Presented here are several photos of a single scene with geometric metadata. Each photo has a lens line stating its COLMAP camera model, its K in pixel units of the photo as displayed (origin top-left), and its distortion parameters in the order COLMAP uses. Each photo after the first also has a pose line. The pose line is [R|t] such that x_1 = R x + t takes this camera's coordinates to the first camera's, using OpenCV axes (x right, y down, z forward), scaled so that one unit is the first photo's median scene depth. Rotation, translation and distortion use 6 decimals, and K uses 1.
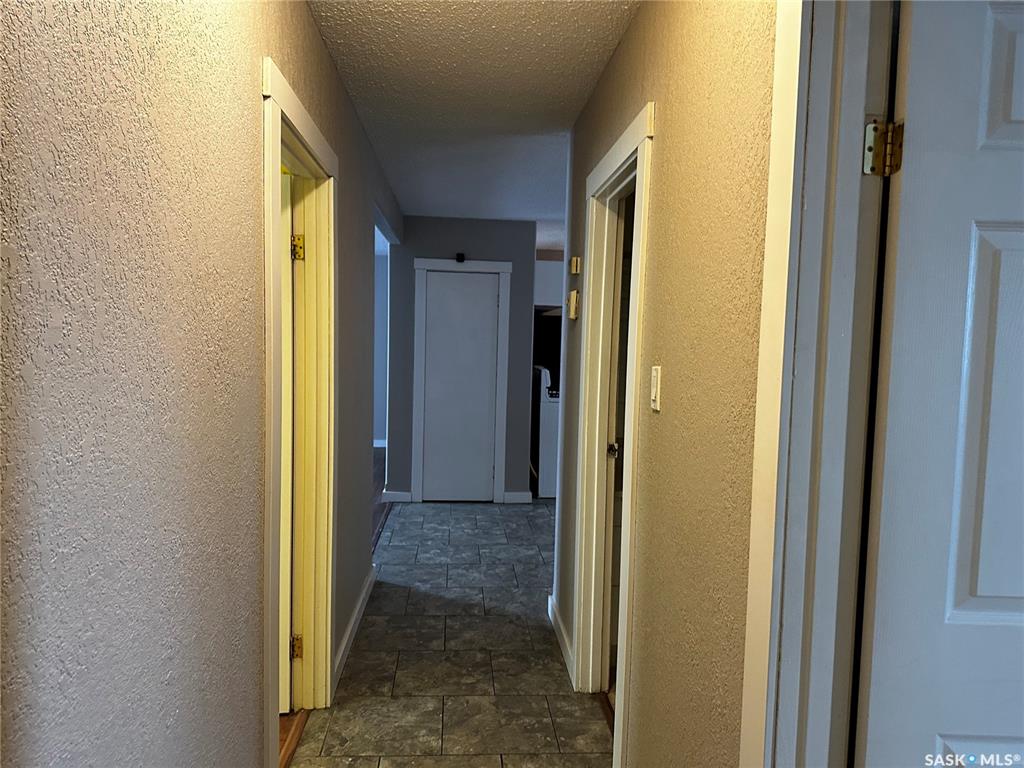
lens RADIAL K [[724.8, 0, 511.4], [0, 724.8, 388.7], [0, 0, 1]] dist [0.072402, -0.075178]
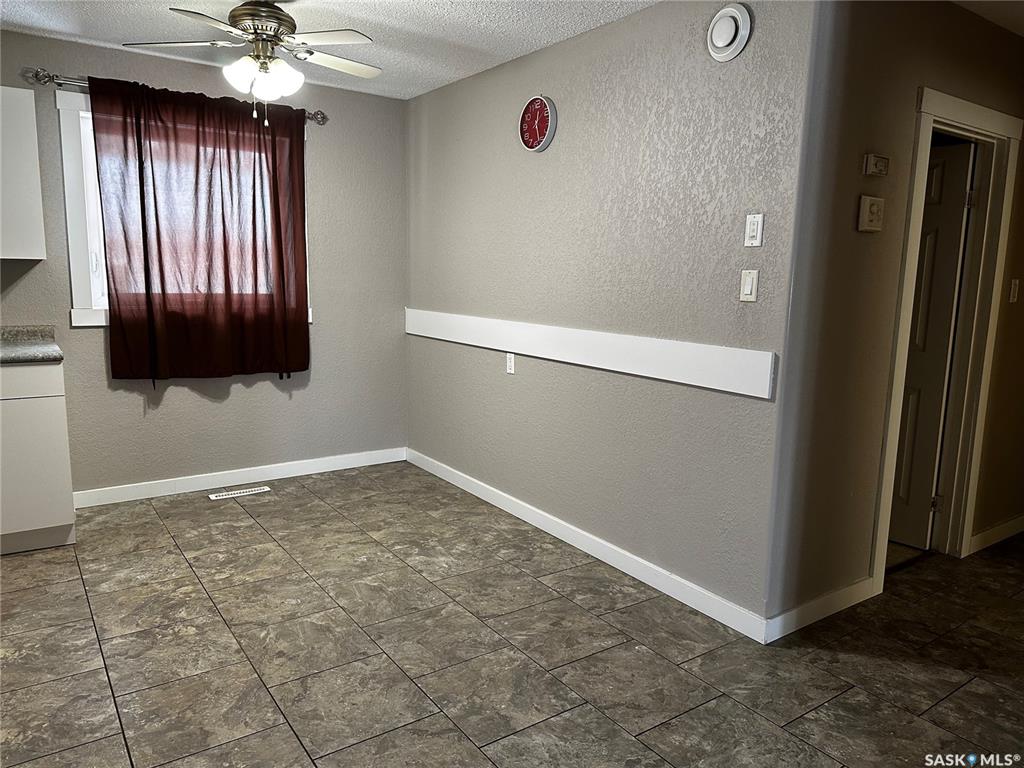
lens RADIAL K [[716.5, 0, 511.5], [0, 716.5, 381.7], [0, 0, 1]] dist [0.068166, -0.082118]
pose [[-0.516106, -0.162593, 0.840950, -0.296911], [0.031430, 0.977561, 0.208295, -0.072177], [-0.855948, 0.133934, -0.499415, 1.232106]]
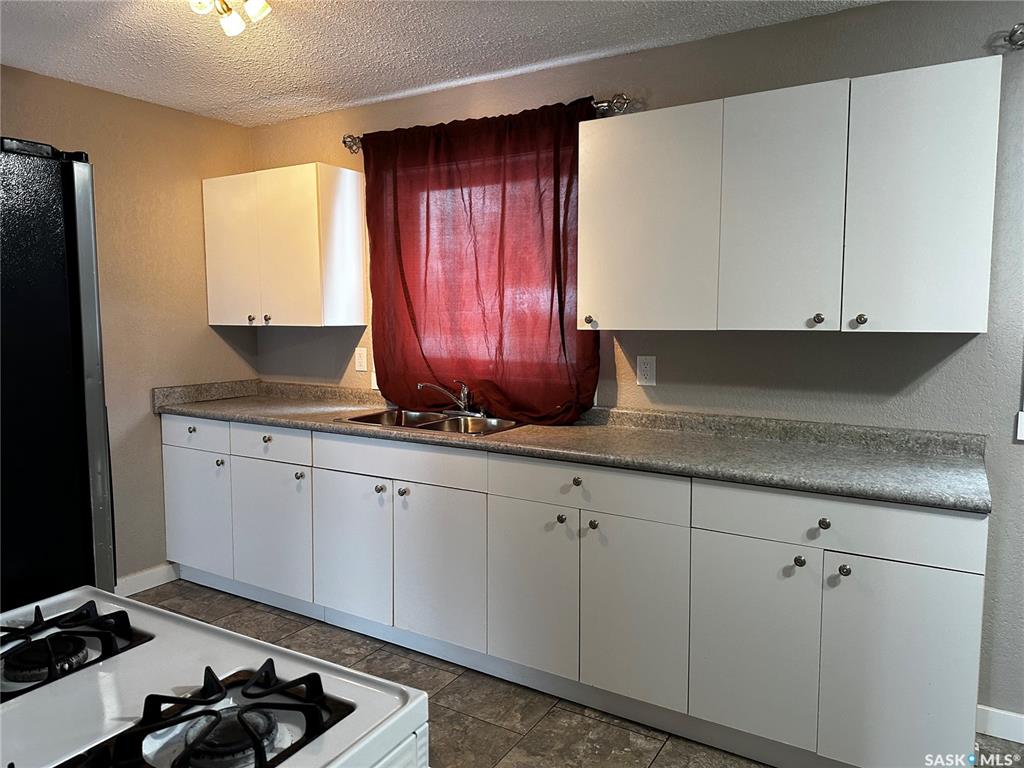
lens RADIAL K [[707.1, 0, 511.4], [0, 707.1, 392.5], [0, 0, 1]] dist [0.113373, -0.115738]
pose [[0.572671, -0.109912, 0.812383, 0.051975], [0.073074, 0.993871, 0.082955, -0.074689], [-0.816522, 0.011858, 0.577193, 1.233617]]
